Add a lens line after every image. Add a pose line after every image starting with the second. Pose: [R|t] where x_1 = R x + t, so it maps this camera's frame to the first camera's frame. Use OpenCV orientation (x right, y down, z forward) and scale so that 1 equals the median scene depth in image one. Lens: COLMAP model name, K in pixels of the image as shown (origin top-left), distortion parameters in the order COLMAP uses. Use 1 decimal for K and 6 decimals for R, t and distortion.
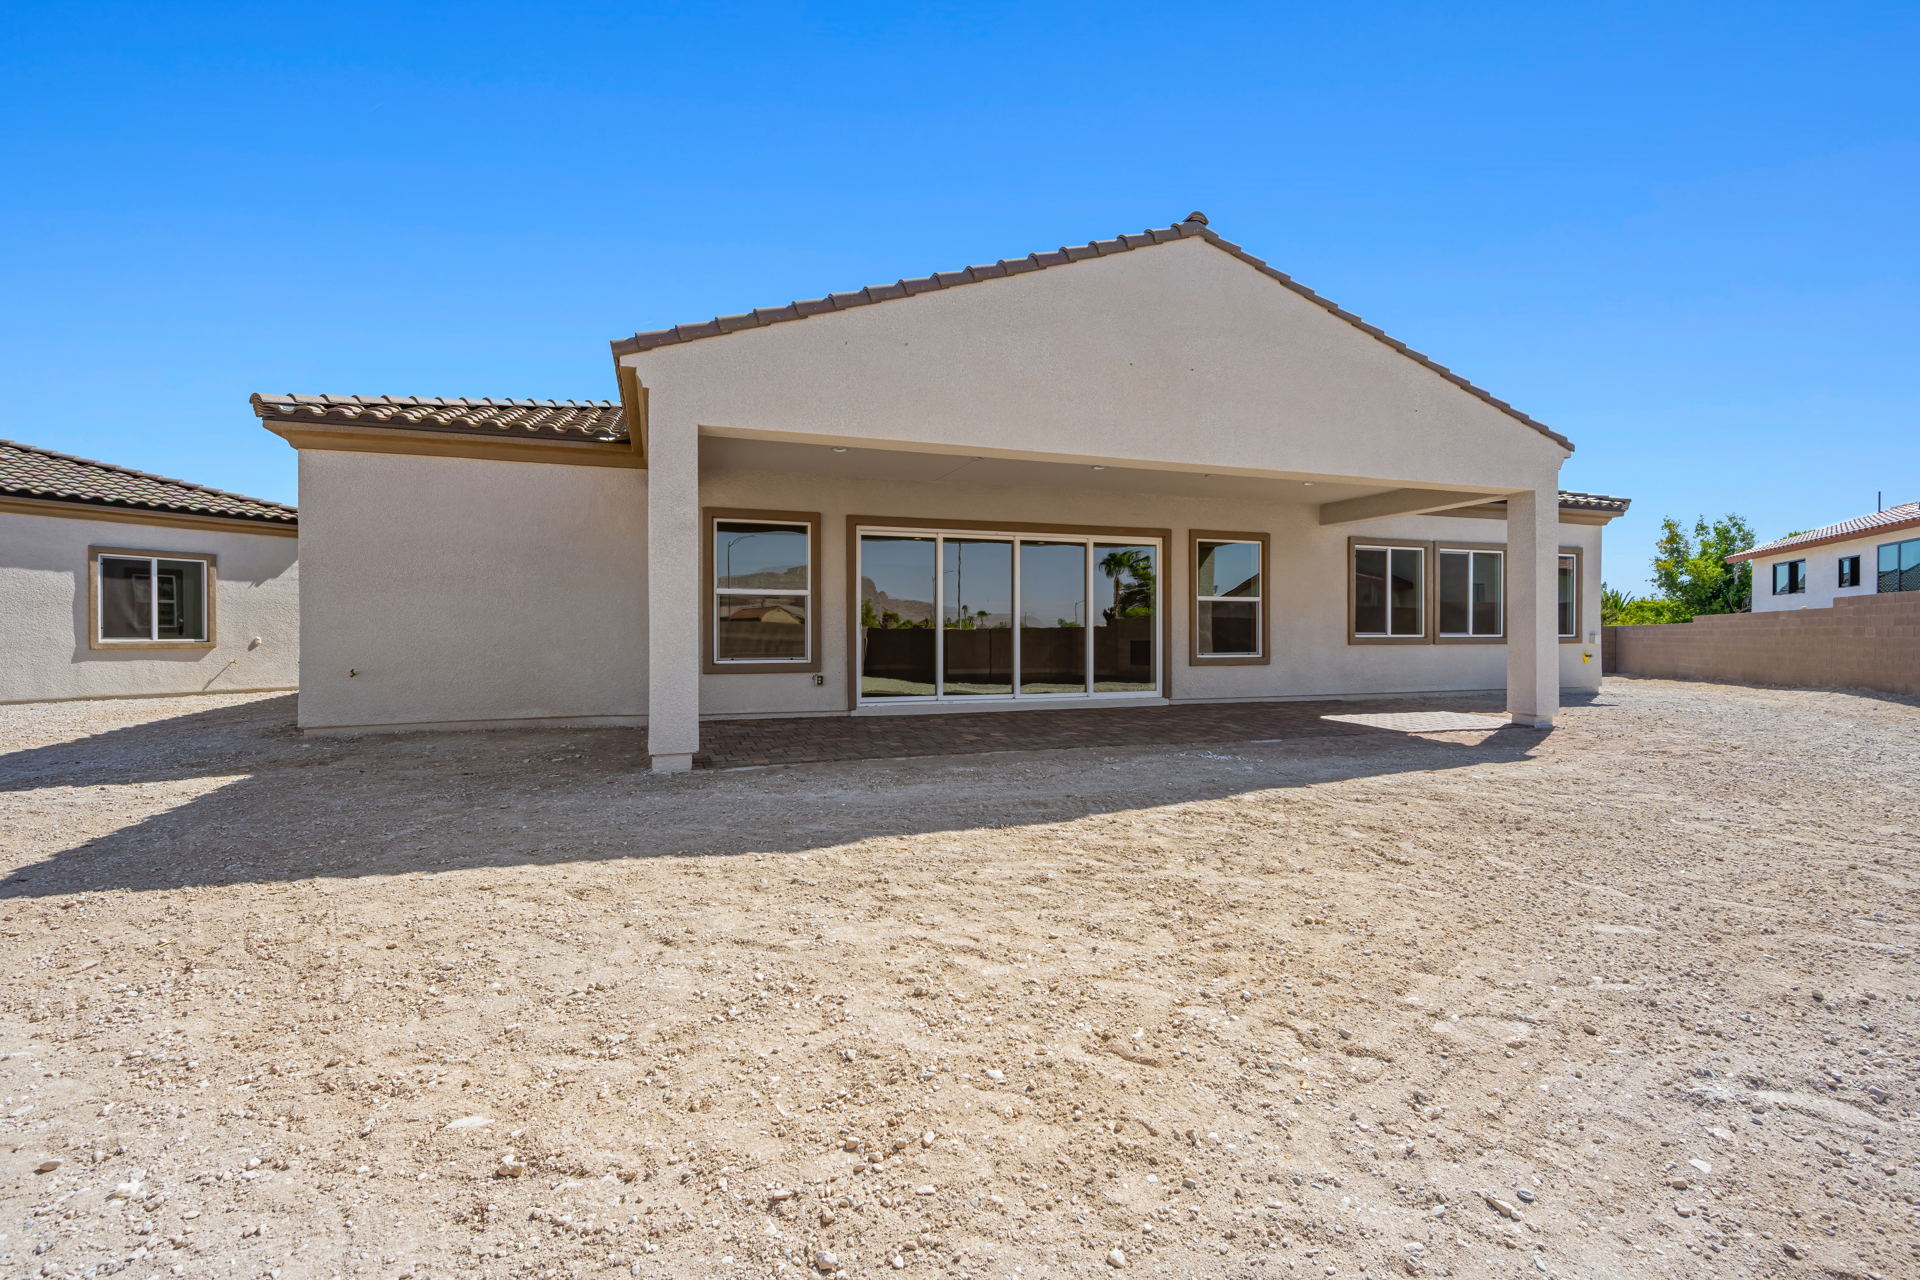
lens RADIAL K [[892.4, 0, 995.8], [0, 892.4, 636.4], [0, 0, 1]] dist [0.000247, 0.000019]
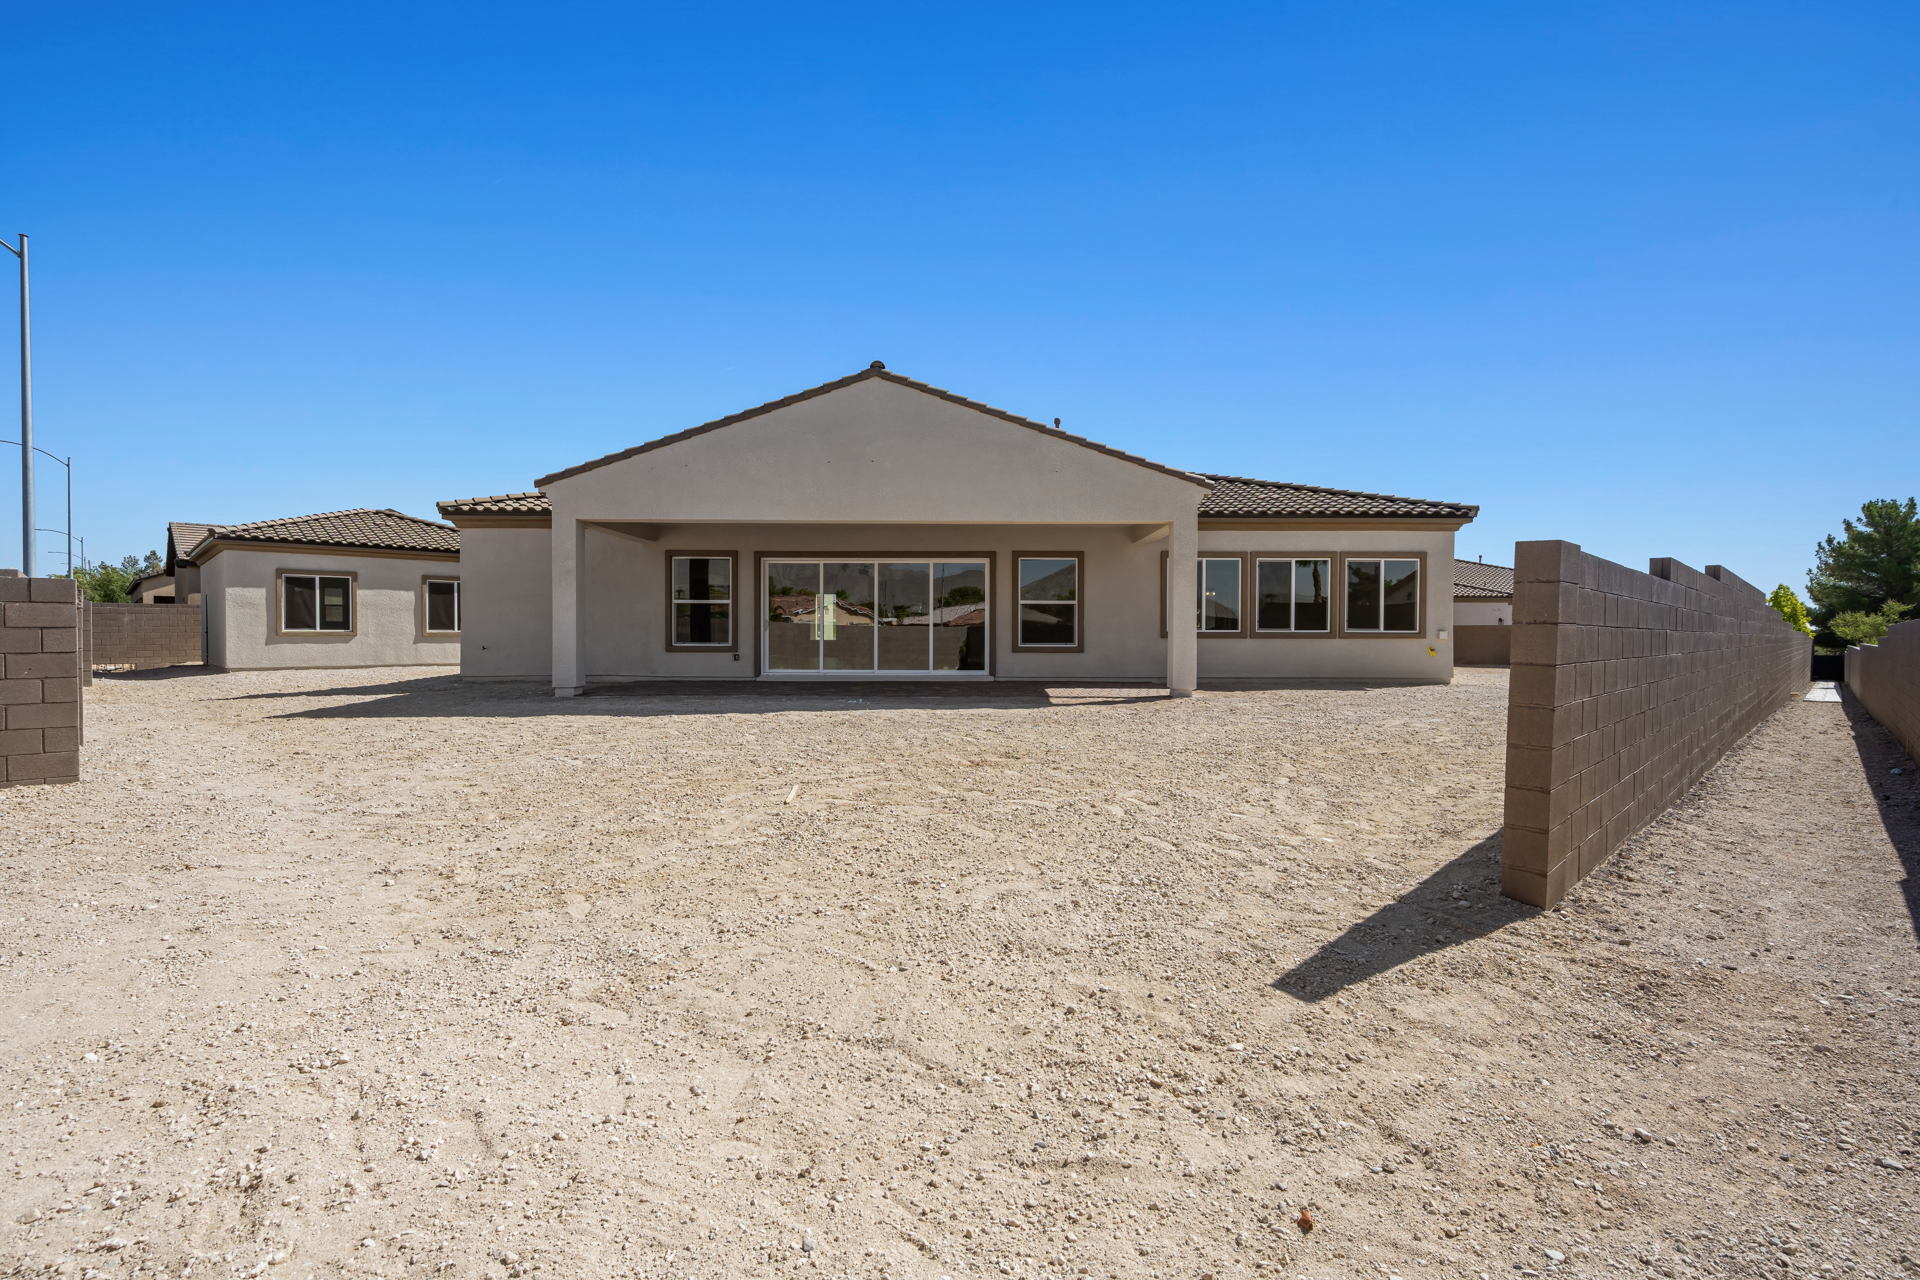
lens RADIAL K [[888.1, 0, 960.0], [0, 888.1, 640.0], [0, 0, 1]] dist [-0.001932, -0.000125]
pose [[0.942608, 0.007034, -0.333827, 0.588776], [-0.003842, 0.999940, 0.010221, 0.000763], [0.333879, -0.008352, 0.942579, -0.287762]]
